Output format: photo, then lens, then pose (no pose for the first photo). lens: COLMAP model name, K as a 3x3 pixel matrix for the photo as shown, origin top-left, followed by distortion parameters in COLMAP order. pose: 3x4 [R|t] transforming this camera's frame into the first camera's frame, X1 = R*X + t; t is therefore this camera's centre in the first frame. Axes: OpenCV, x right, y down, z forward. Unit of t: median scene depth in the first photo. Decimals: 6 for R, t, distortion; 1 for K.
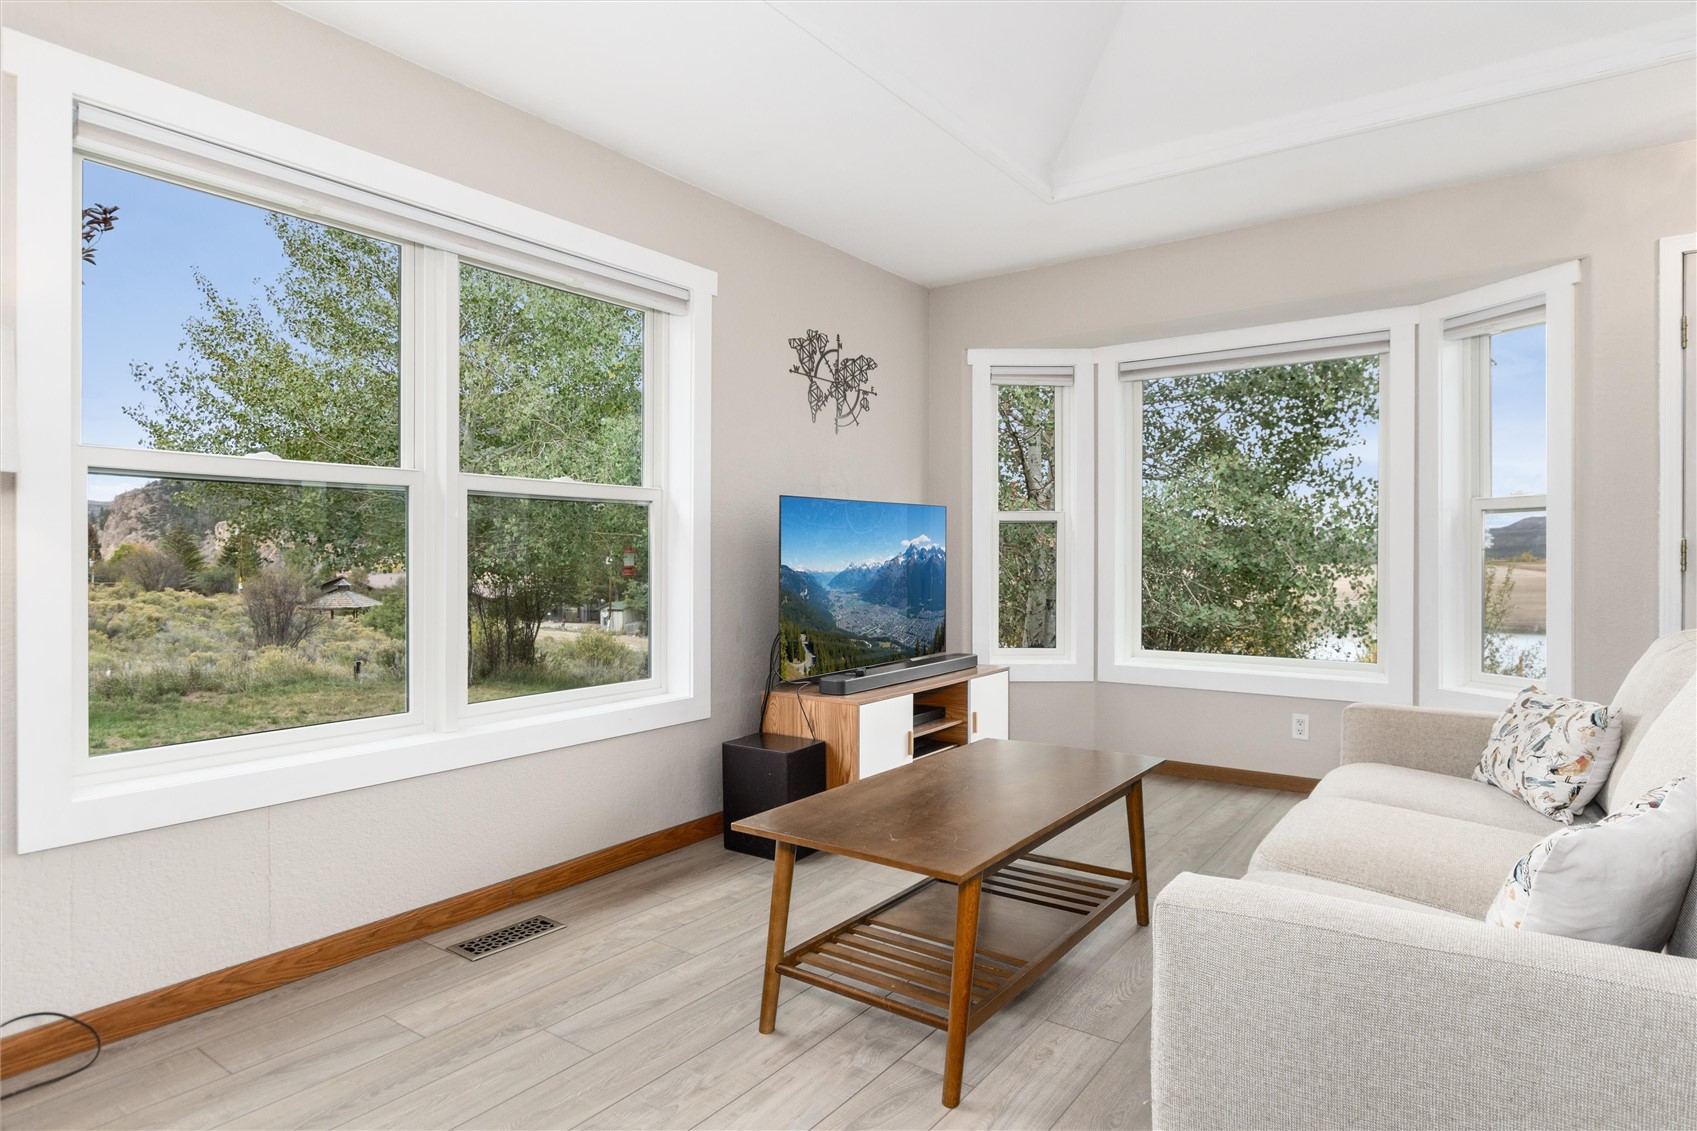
lens RADIAL K [[950.1, 0, 848.5], [0, 950.1, 565.5], [0, 0, 1]] dist [-0.005779, 0.000509]
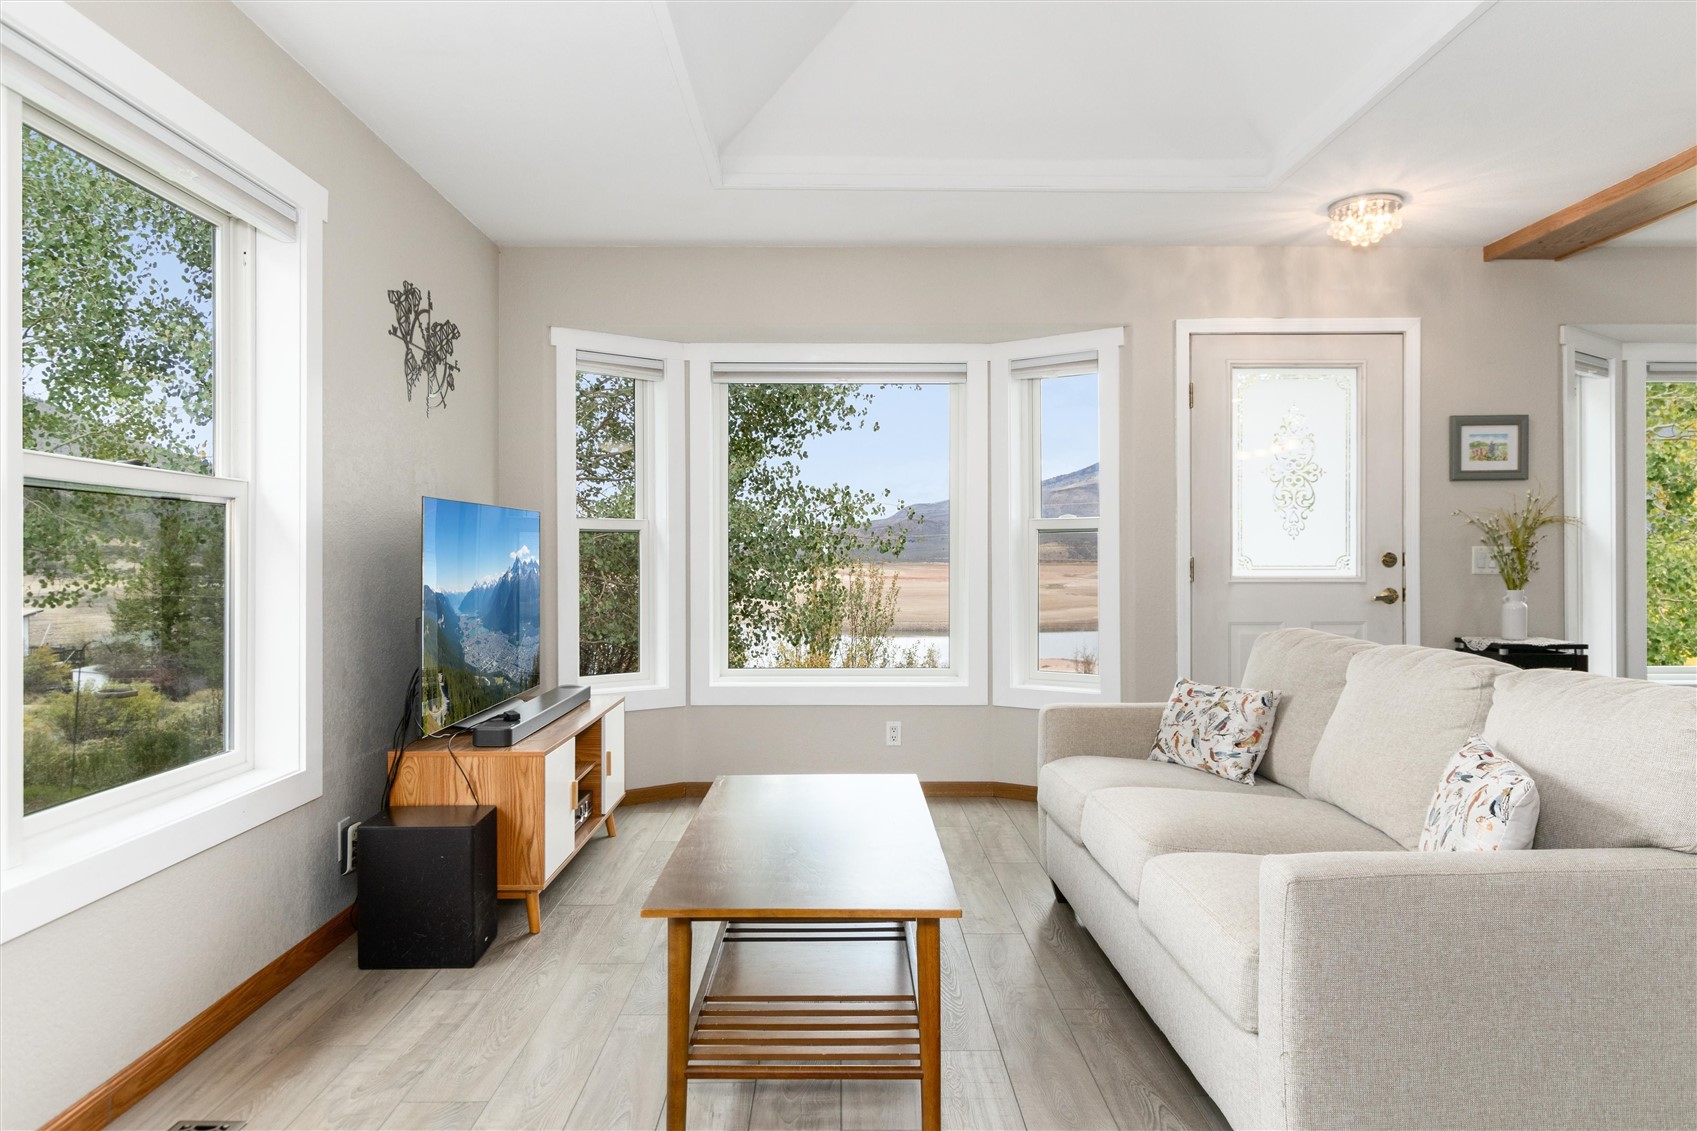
lens RADIAL K [[1083.9, 0, 849.8], [0, 1083.9, 558.7], [0, 0, 1]] dist [0.005727, 0.002167]
pose [[0.804792, 0.001497, 0.593555, -0.312072], [0.005617, 0.999933, -0.010138, -0.011468], [-0.593530, 0.011494, 0.804730, 0.081368]]
